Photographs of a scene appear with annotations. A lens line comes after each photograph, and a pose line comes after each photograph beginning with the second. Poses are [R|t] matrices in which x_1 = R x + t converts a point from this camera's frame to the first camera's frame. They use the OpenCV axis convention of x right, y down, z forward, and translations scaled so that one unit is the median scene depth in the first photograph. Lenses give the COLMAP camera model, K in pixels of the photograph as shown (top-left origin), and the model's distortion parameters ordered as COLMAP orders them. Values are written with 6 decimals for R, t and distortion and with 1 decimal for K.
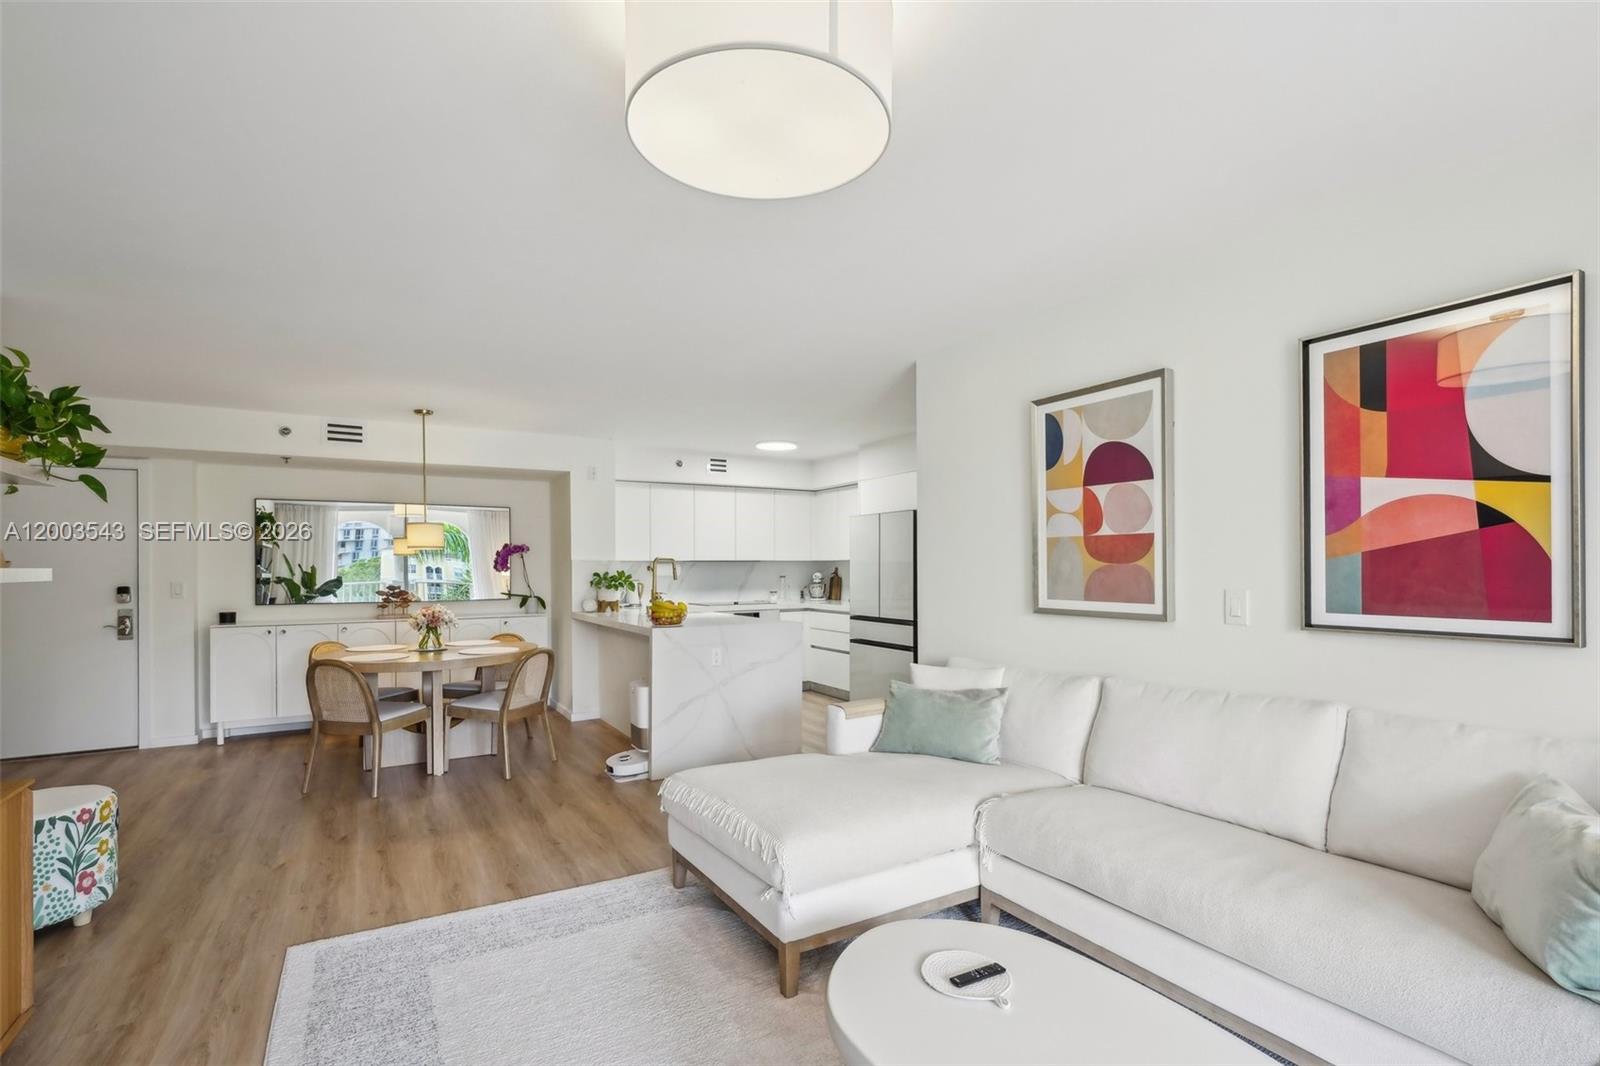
lens RADIAL K [[735.8, 0, 793.8], [0, 735.8, 568.6], [0, 0, 1]] dist [-0.001561, -0.000062]
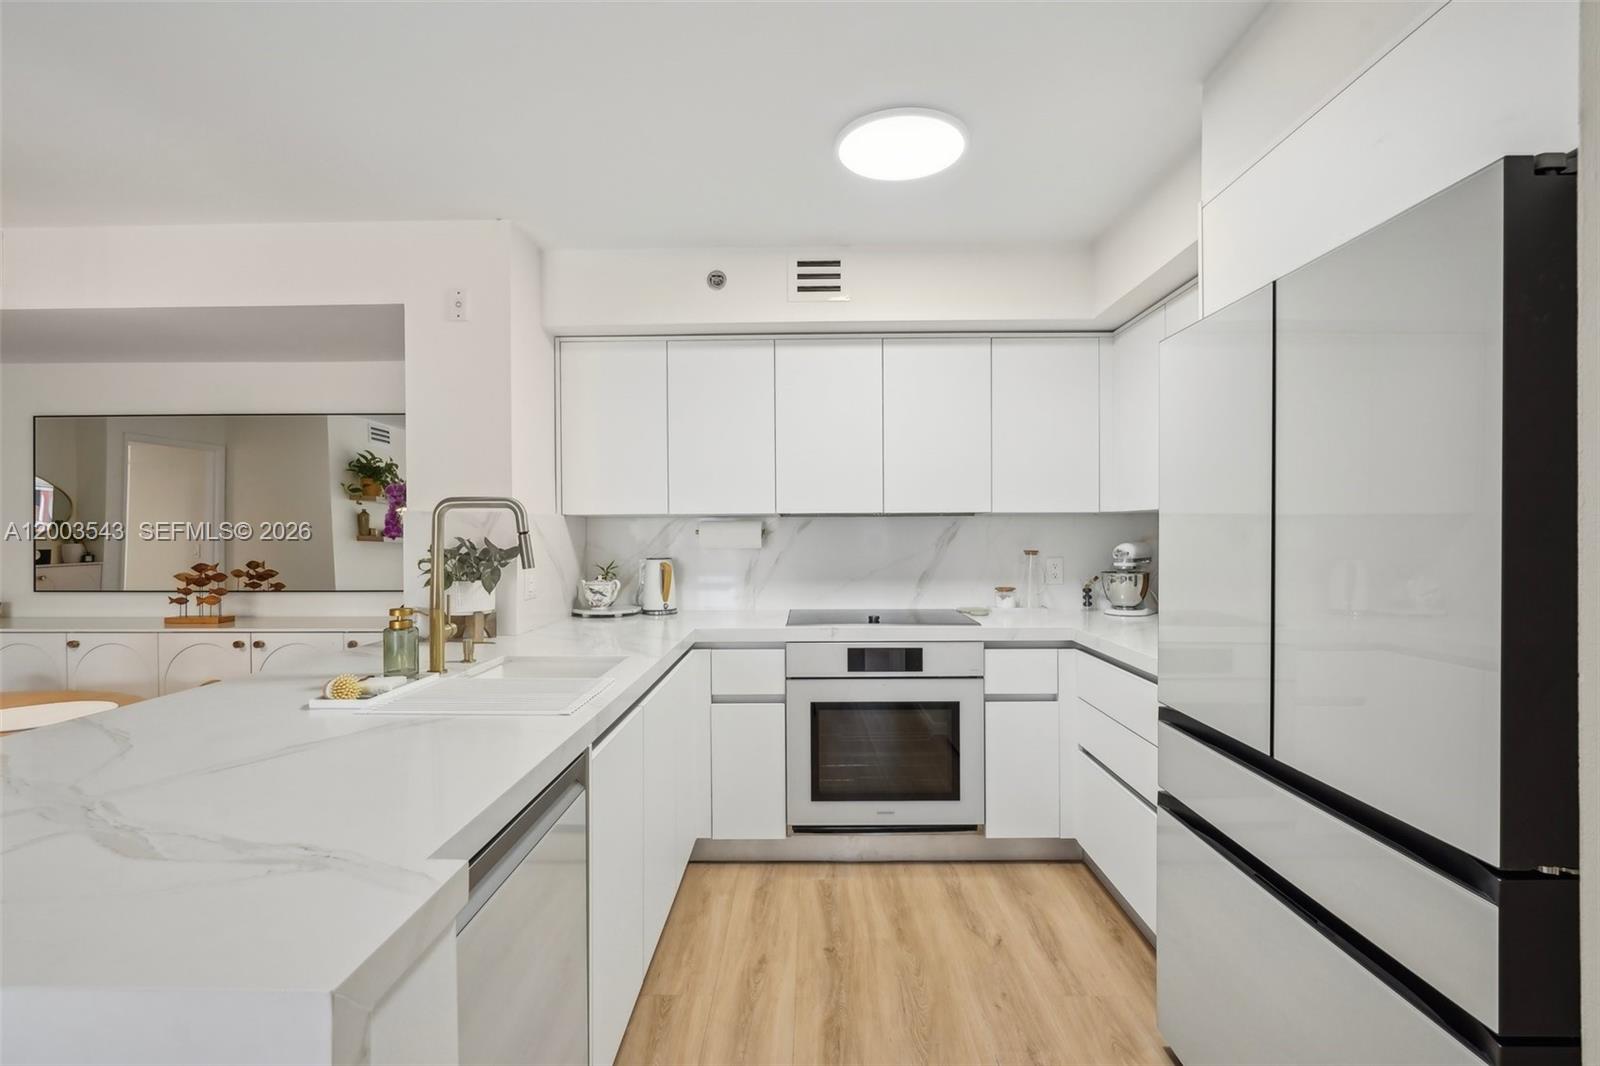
lens RADIAL K [[726.1, 0, 796.8], [0, 726.1, 538.2], [0, 0, 1]] dist [-0.008730, 0.000228]
pose [[0.856081, 0.007718, -0.516784, 0.098980], [-0.002434, 0.999938, 0.010900, -0.001455], [0.516836, -0.008074, 0.856047, 0.696291]]
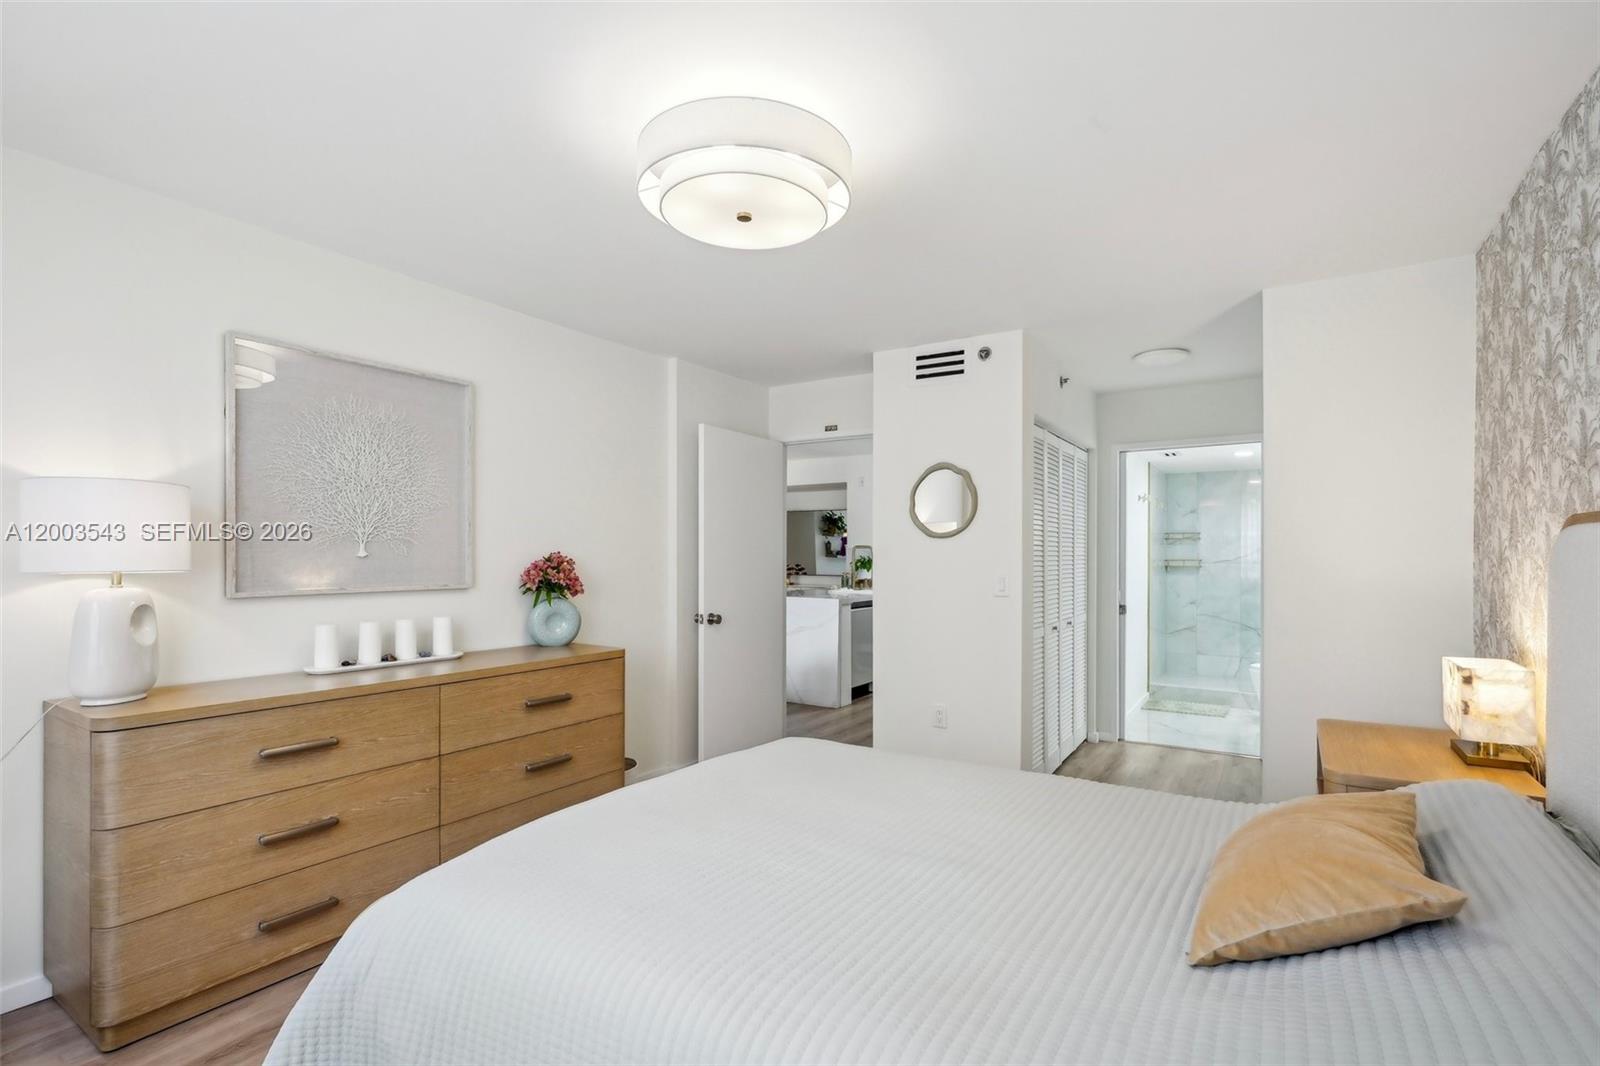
lens RADIAL K [[749.8, 0, 797.2], [0, 749.8, 541.1], [0, 0, 1]] dist [-0.005614, -0.000043]
pose [[0.446209, -0.005078, -0.894914, 0.834117], [-0.002893, 0.999970, -0.007117, -0.012948], [0.894924, 0.005764, 0.446181, 0.269585]]
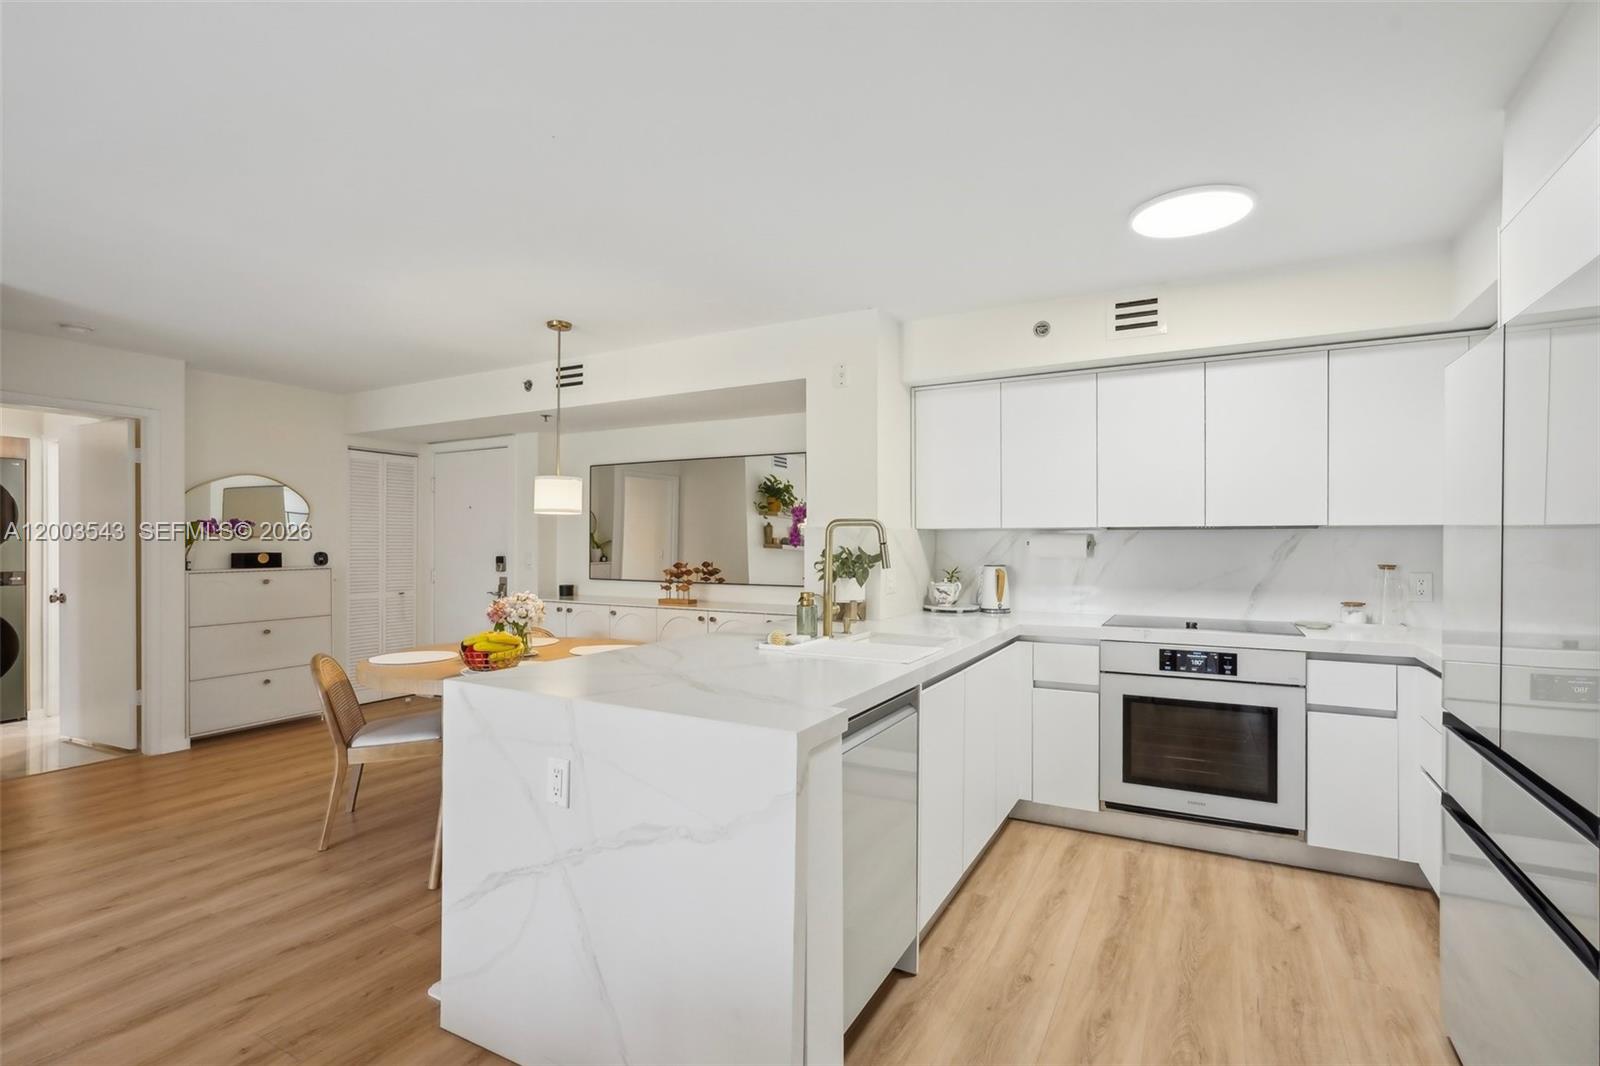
lens RADIAL K [[749.8, 0, 797.2], [0, 749.8, 541.1], [0, 0, 1]] dist [-0.005614, -0.000043]
pose [[0.512769, 0.006685, -0.858501, 0.195815], [-0.005804, 0.999974, 0.004320, -0.003108], [0.858507, 0.002767, 0.512794, 0.627748]]
